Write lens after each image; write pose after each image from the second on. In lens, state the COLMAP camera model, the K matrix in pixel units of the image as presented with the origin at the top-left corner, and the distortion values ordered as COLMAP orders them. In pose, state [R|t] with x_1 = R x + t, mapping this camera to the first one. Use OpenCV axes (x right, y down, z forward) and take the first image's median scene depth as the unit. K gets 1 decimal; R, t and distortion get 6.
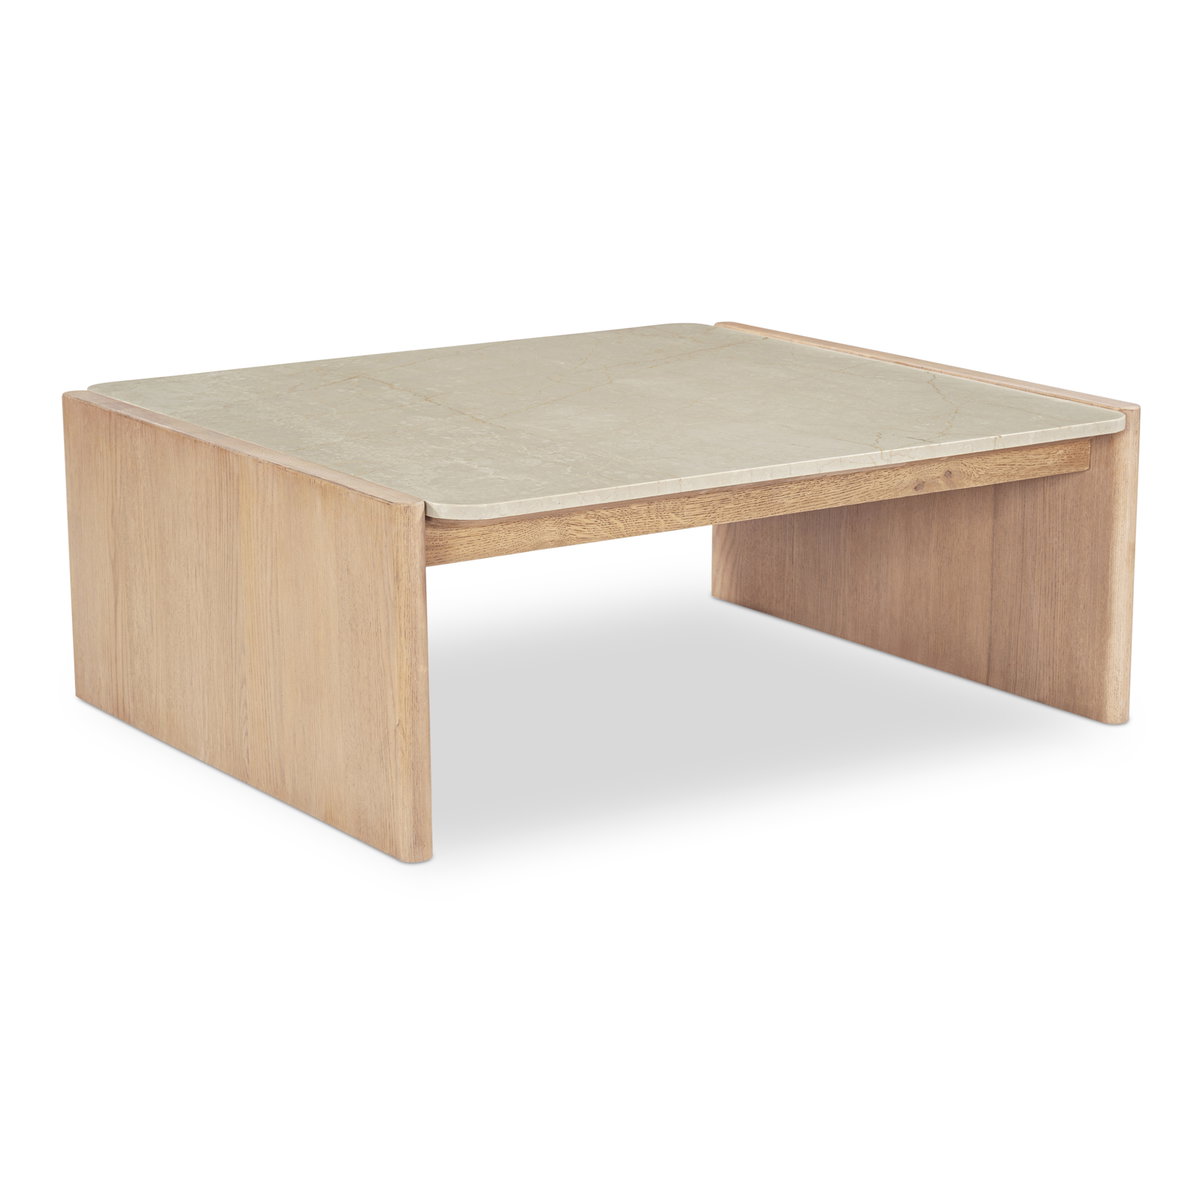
lens RADIAL K [[3296.7, 0, 600.2], [0, 3296.7, 807.4], [0, 0, 1]] dist [0.072388, -0.196478]
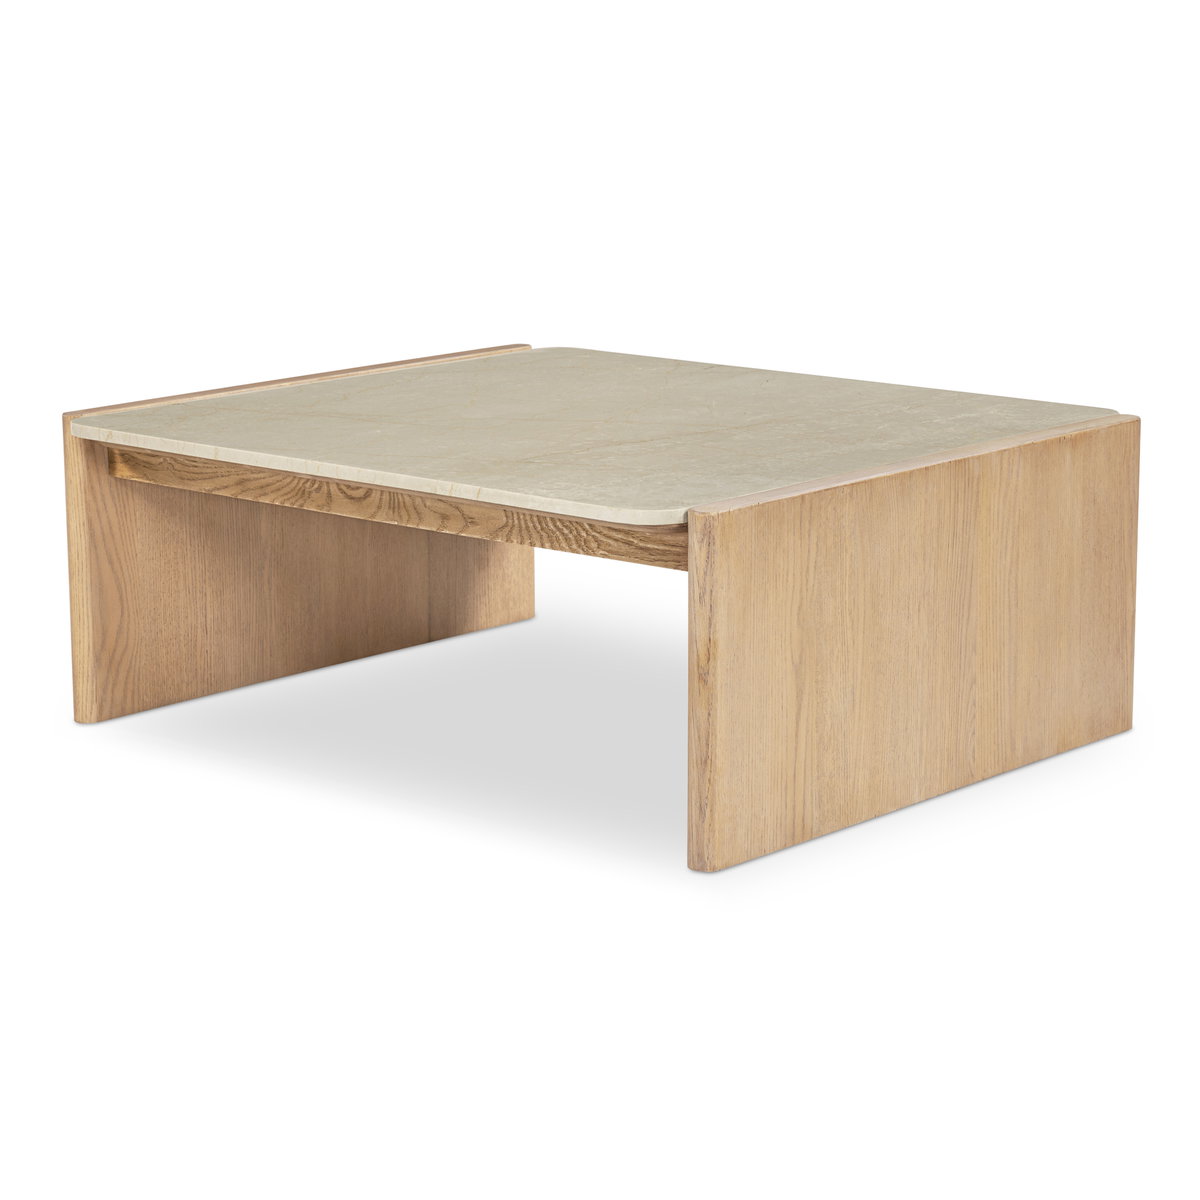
lens RADIAL K [[3489.5, 0, 600.0], [0, 3489.5, 600.0], [0, 0, 1]] dist [0.095147, -0.406618]
pose [[-0.286504, -0.191228, 0.938801, -1.025519], [0.276359, 0.921733, 0.272091, -0.366355], [-0.917356, 0.337402, -0.211232, 1.263791]]
